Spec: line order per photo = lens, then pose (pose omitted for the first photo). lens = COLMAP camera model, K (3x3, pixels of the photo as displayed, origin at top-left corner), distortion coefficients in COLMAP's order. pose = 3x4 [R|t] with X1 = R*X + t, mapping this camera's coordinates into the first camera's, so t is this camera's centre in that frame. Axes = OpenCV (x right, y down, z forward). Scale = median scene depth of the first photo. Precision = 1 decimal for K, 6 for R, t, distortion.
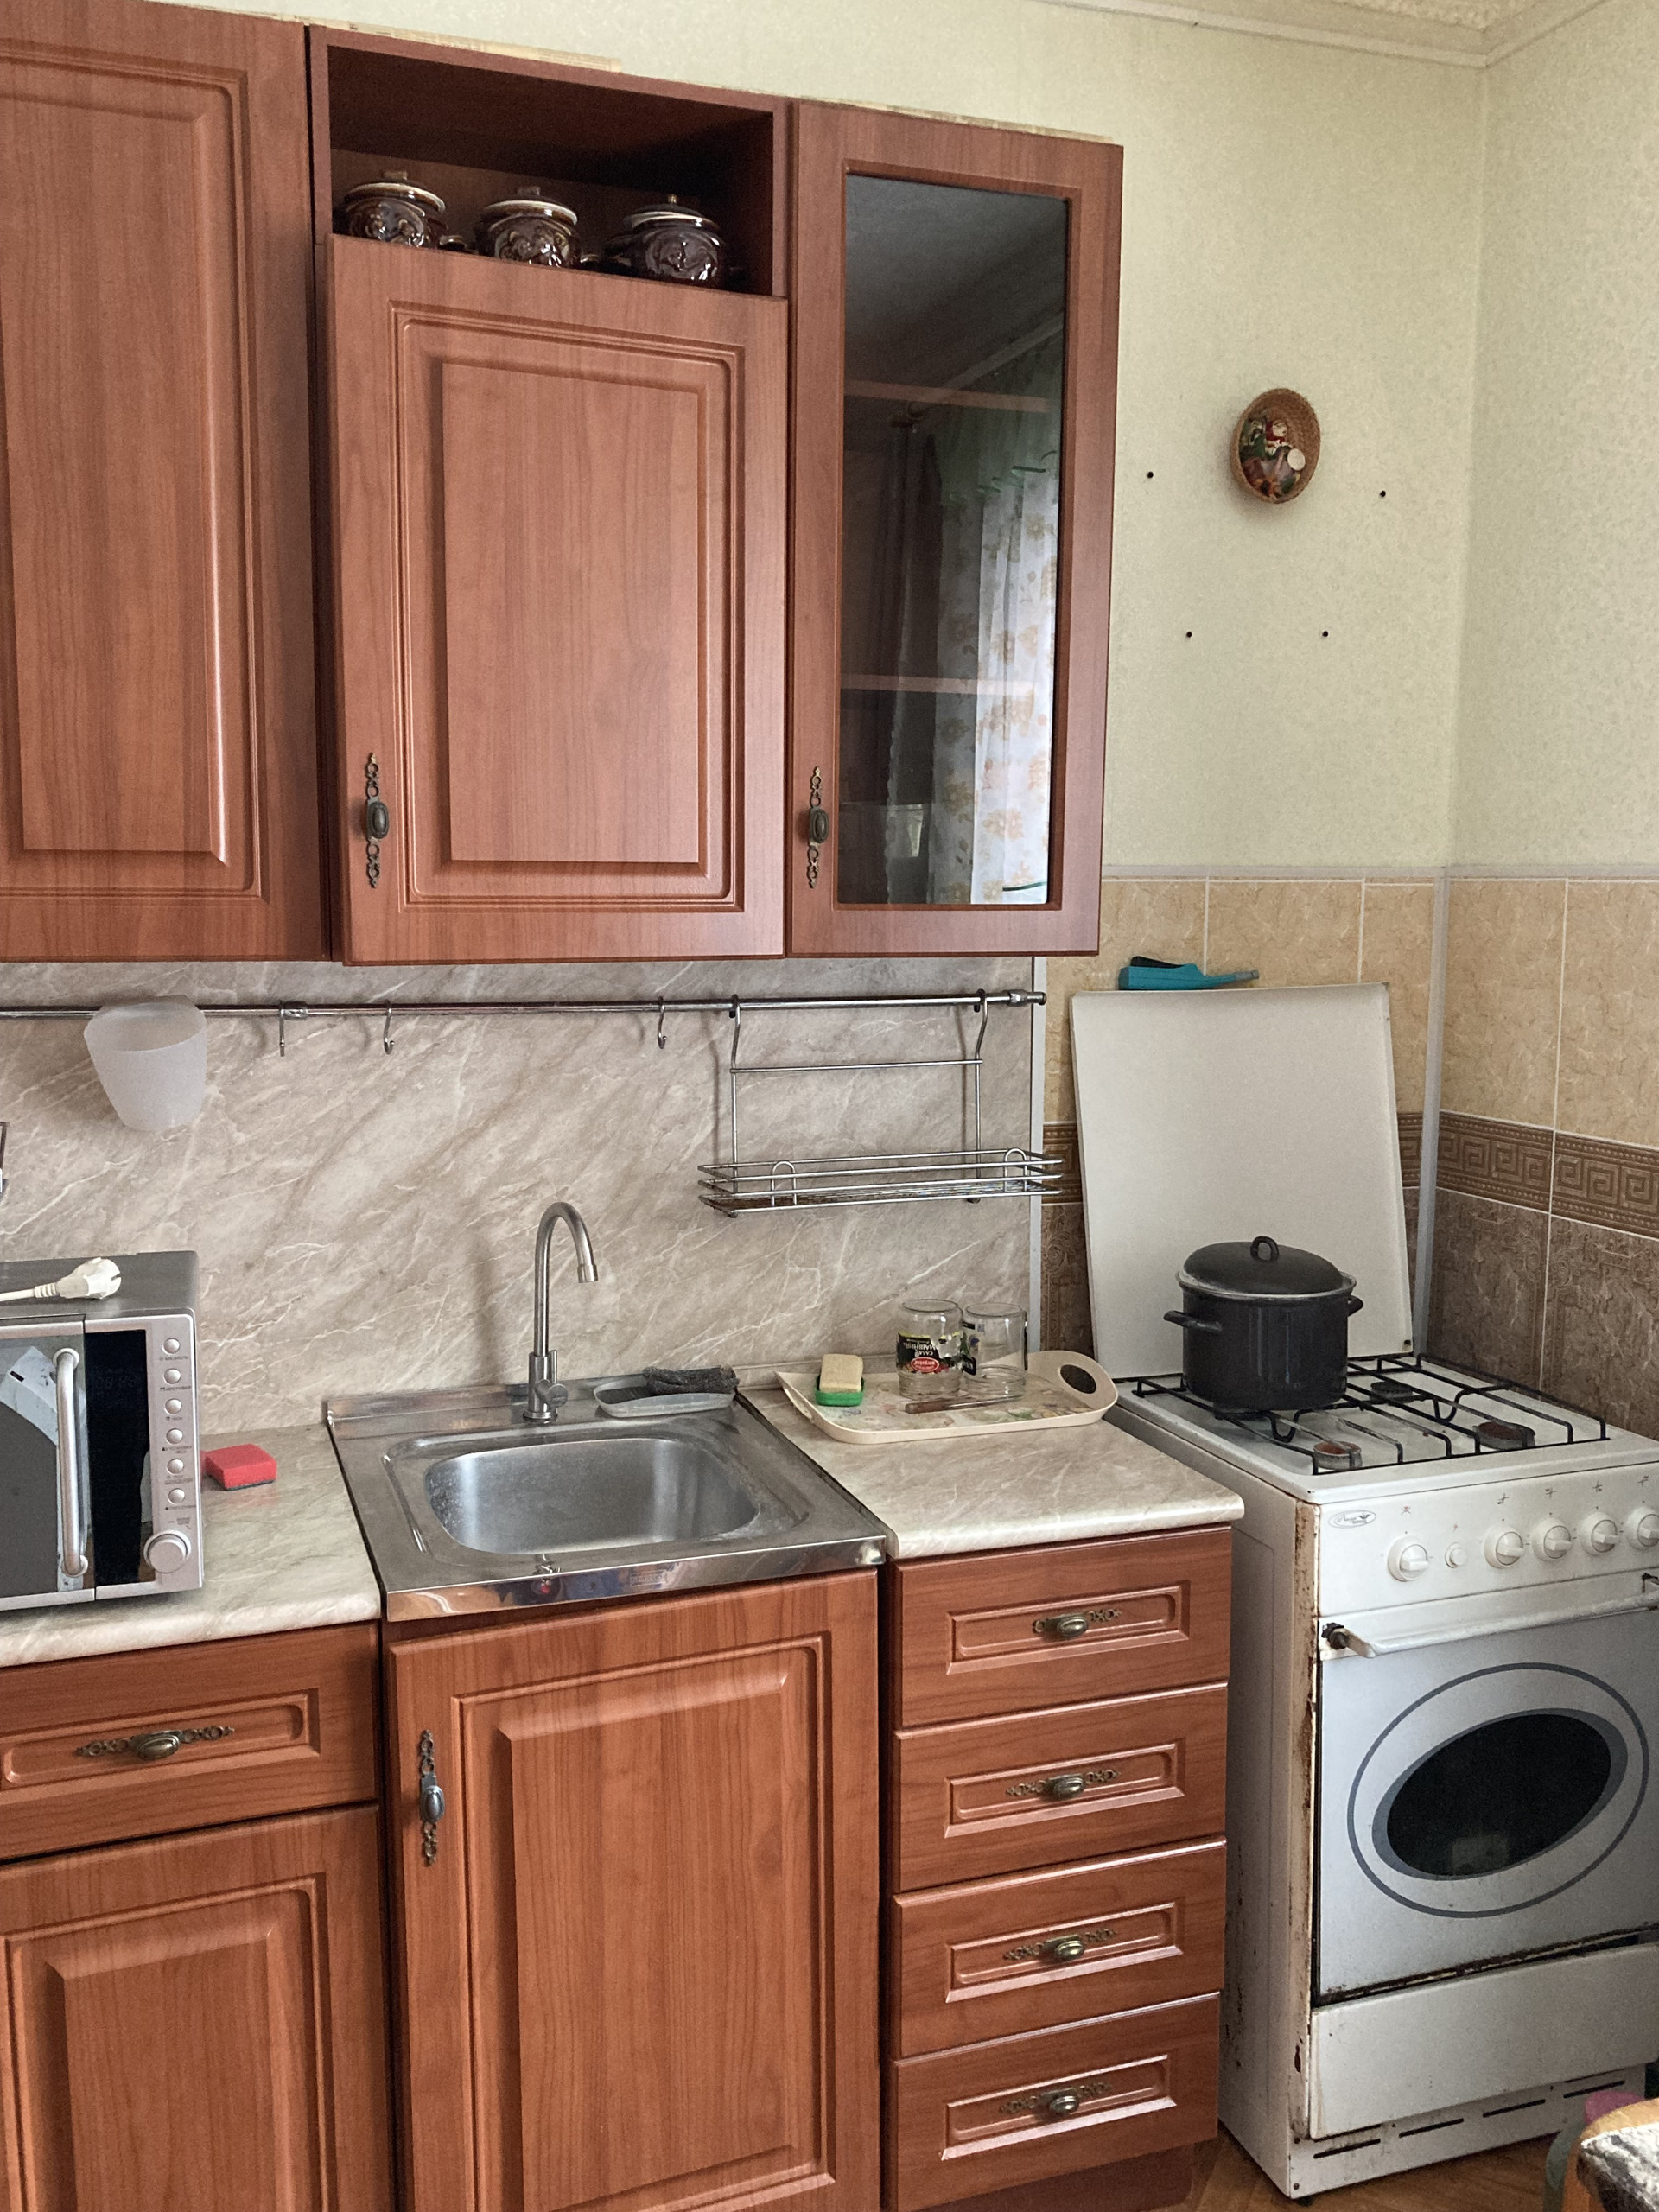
lens RADIAL K [[1908.6, 0, 829.9], [0, 1908.6, 1075.3], [0, 0, 1]] dist [0.016490, 0.015196]
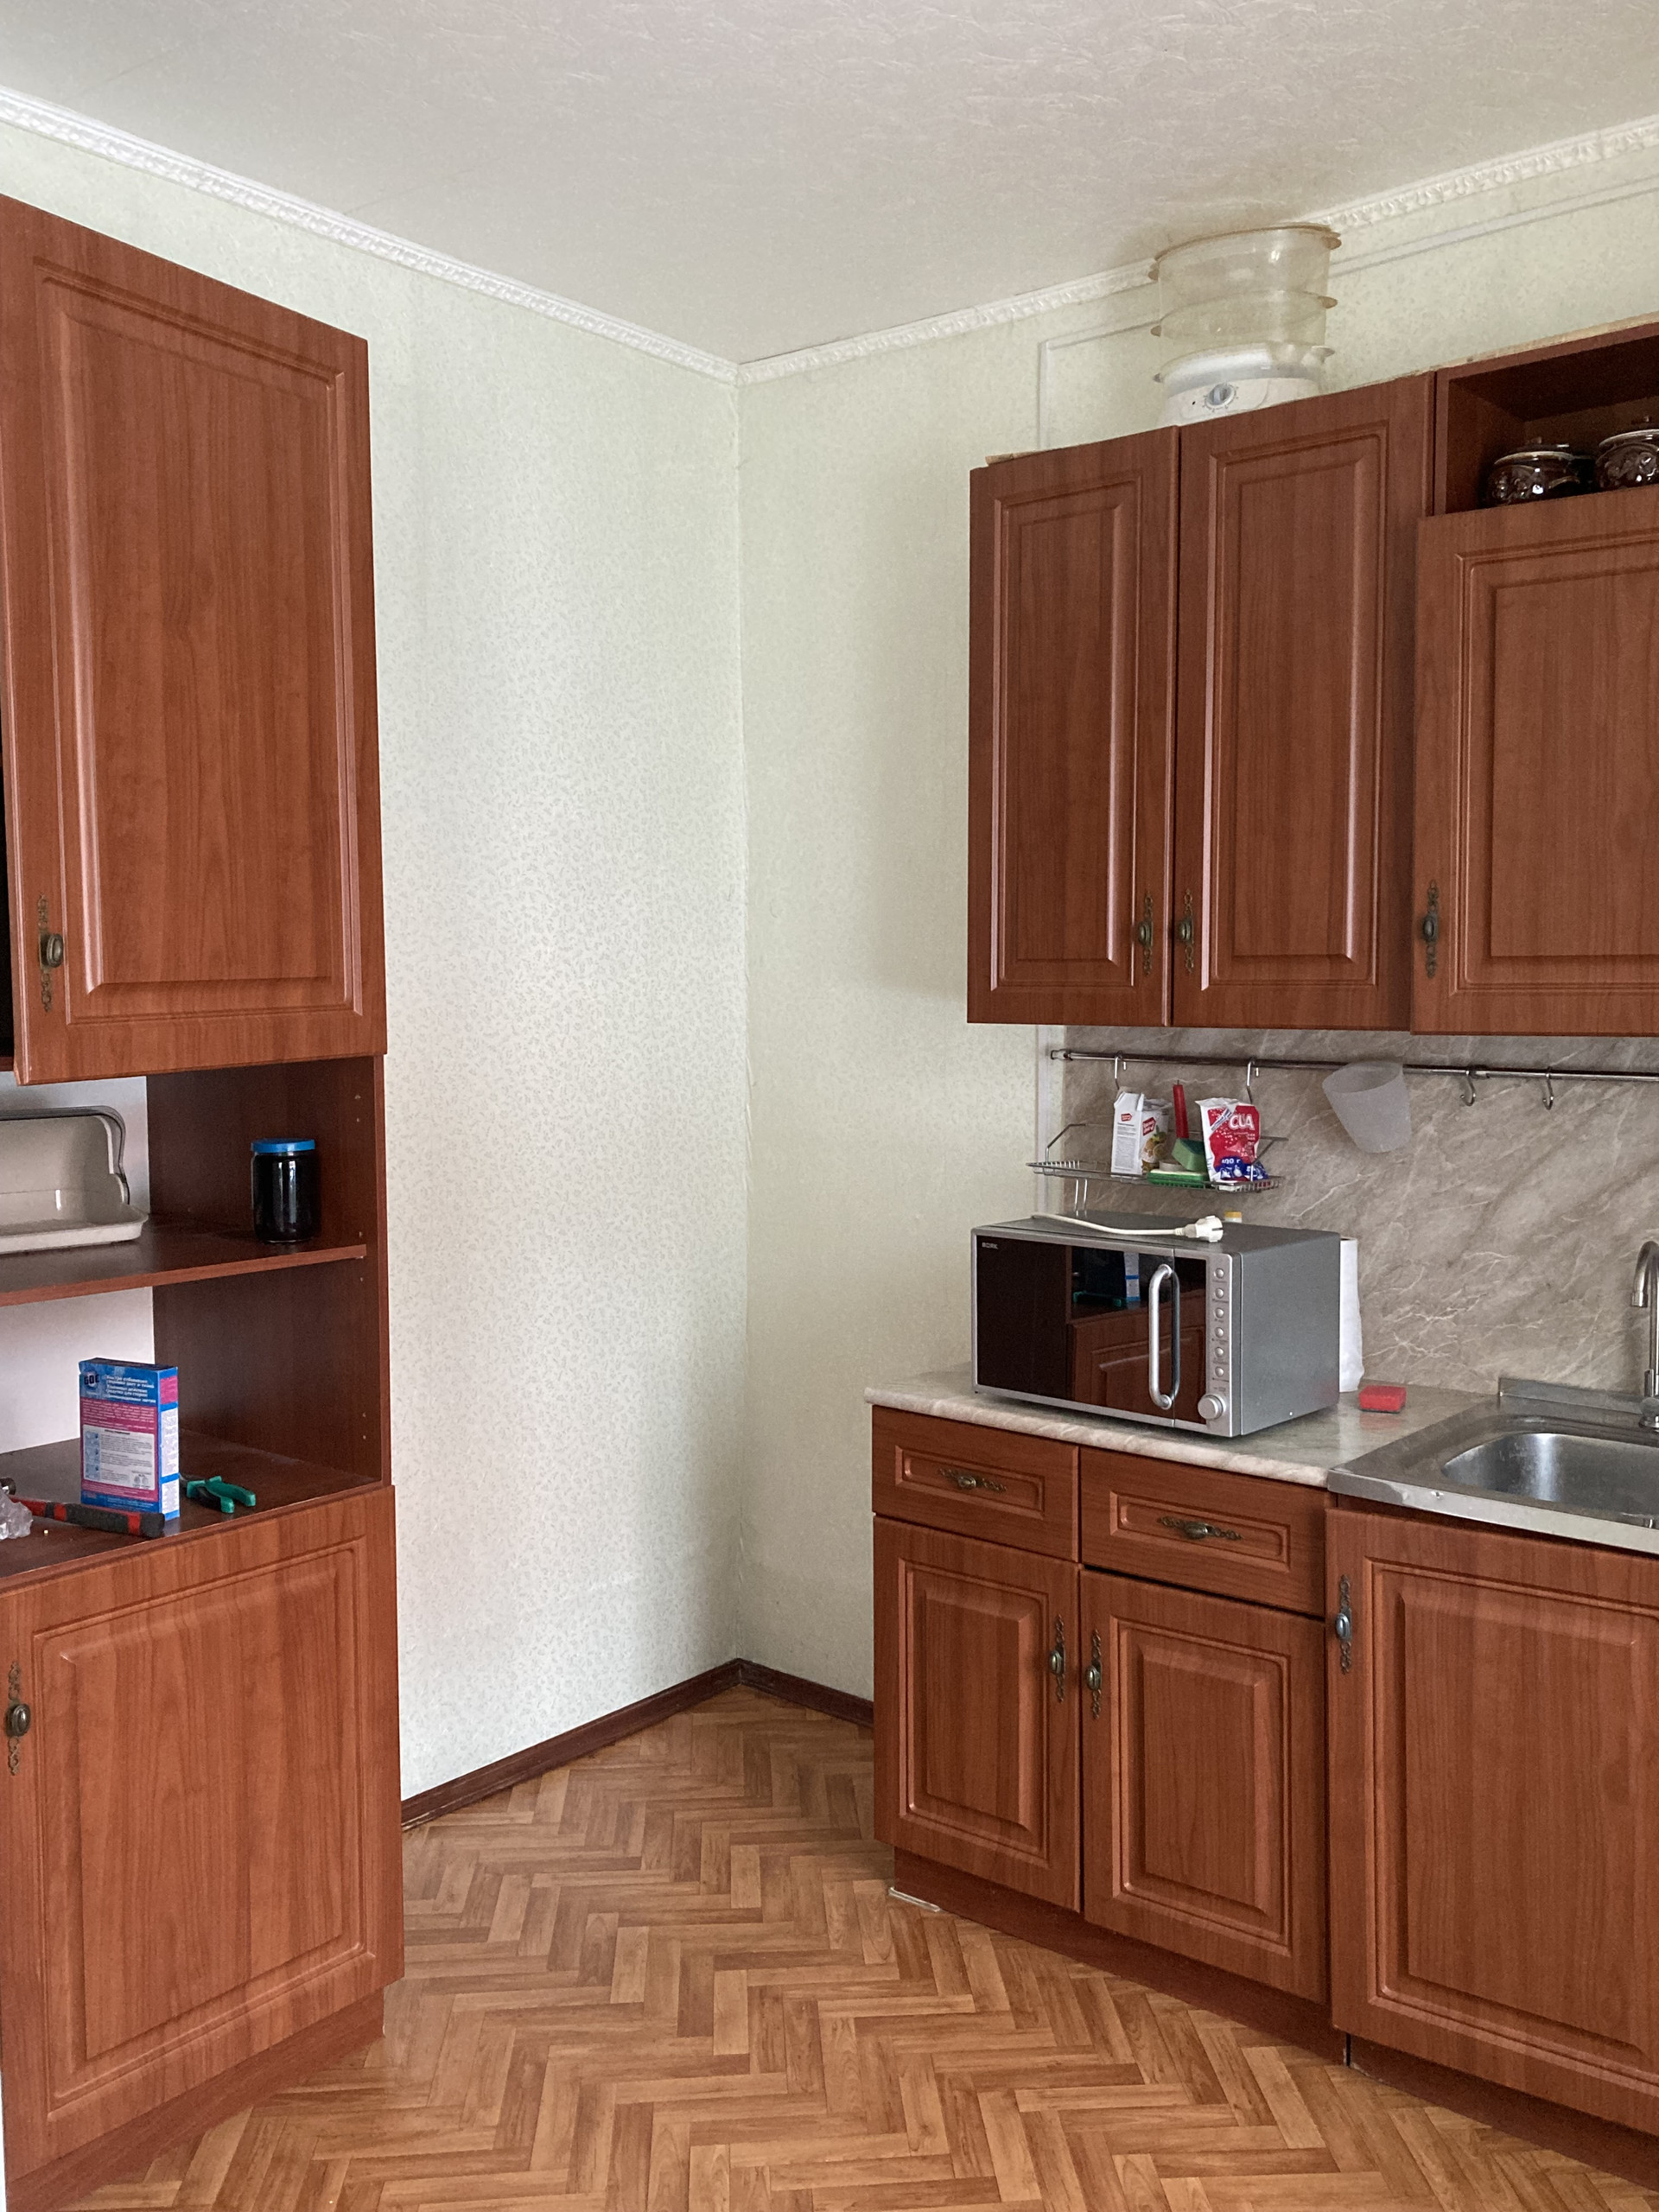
lens RADIAL K [[1908.6, 0, 829.9], [0, 1908.6, 1075.3], [0, 0, 1]] dist [0.016490, 0.015196]
pose [[0.500315, 0.037064, -0.865050, 0.626083], [-0.081006, 0.996705, -0.004146, 0.010031], [0.862046, 0.072148, 0.501669, -0.044311]]
